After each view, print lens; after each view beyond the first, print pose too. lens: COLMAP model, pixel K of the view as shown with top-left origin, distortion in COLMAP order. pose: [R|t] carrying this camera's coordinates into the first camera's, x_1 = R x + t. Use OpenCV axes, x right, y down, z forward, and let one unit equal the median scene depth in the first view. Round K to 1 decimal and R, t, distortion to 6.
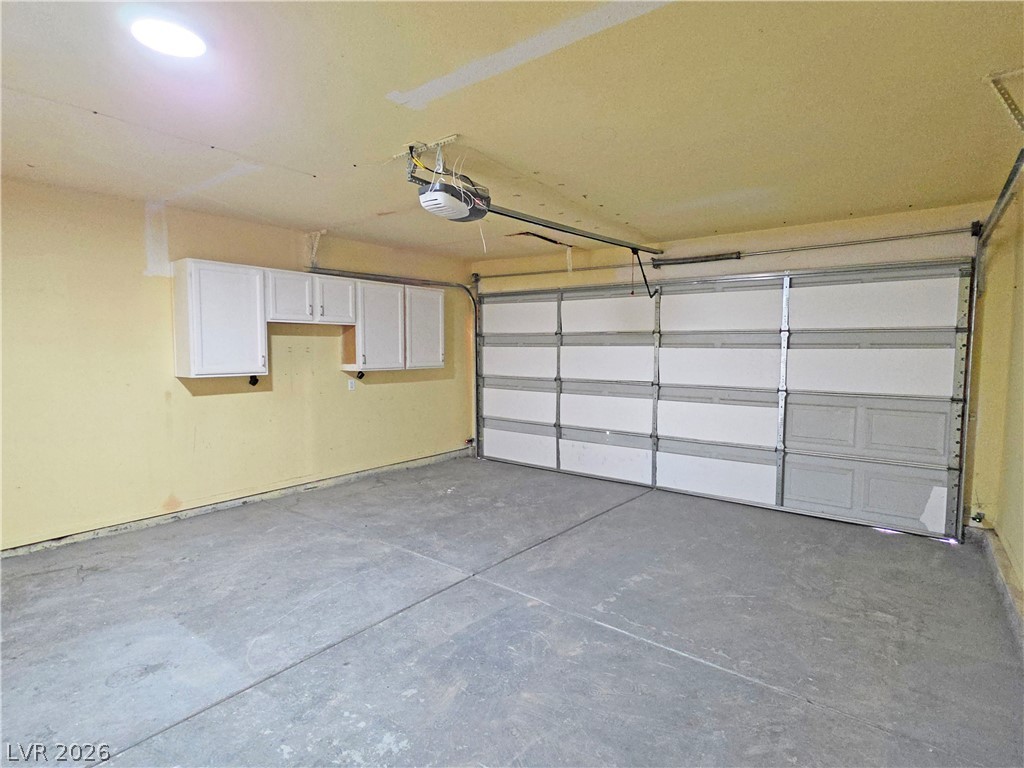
lens RADIAL K [[526.4, 0, 511.4], [0, 526.4, 382.1], [0, 0, 1]] dist [-0.000840, 0.000750]
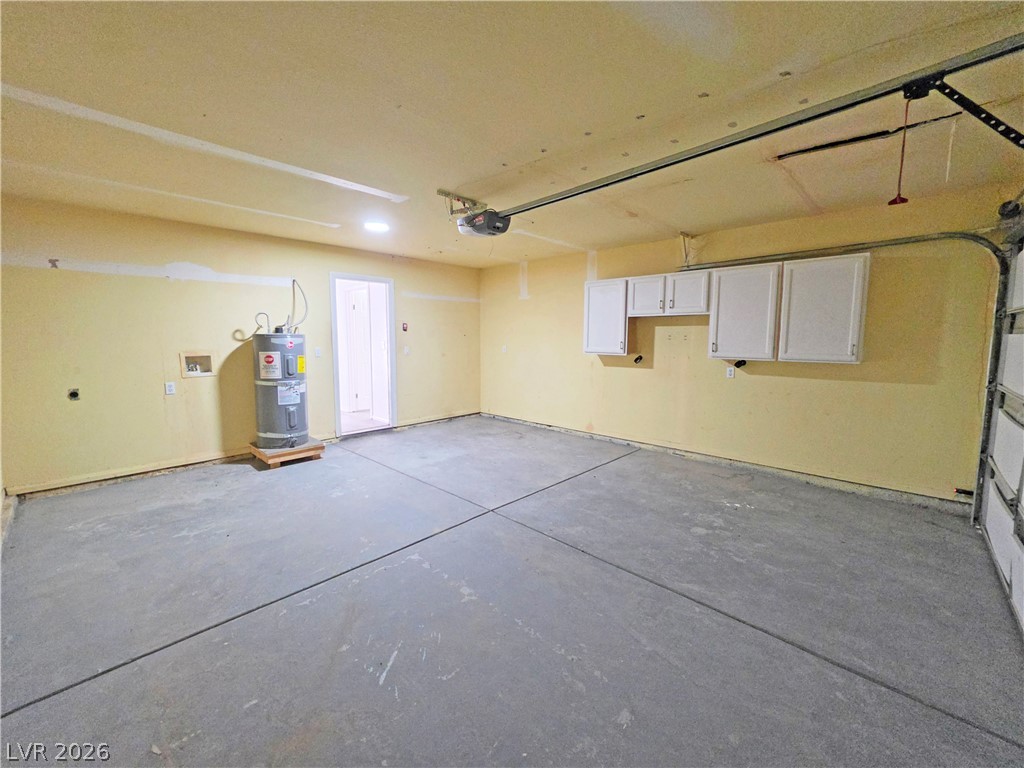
lens RADIAL K [[409.2, 0, 511.1], [0, 409.2, 380.9], [0, 0, 1]] dist [-0.003010, 0.001016]
pose [[-0.088130, 0.106212, -0.990430, 0.600551], [-0.068586, 0.991292, 0.112407, -0.044541], [0.993745, 0.077836, -0.080078, 0.748978]]
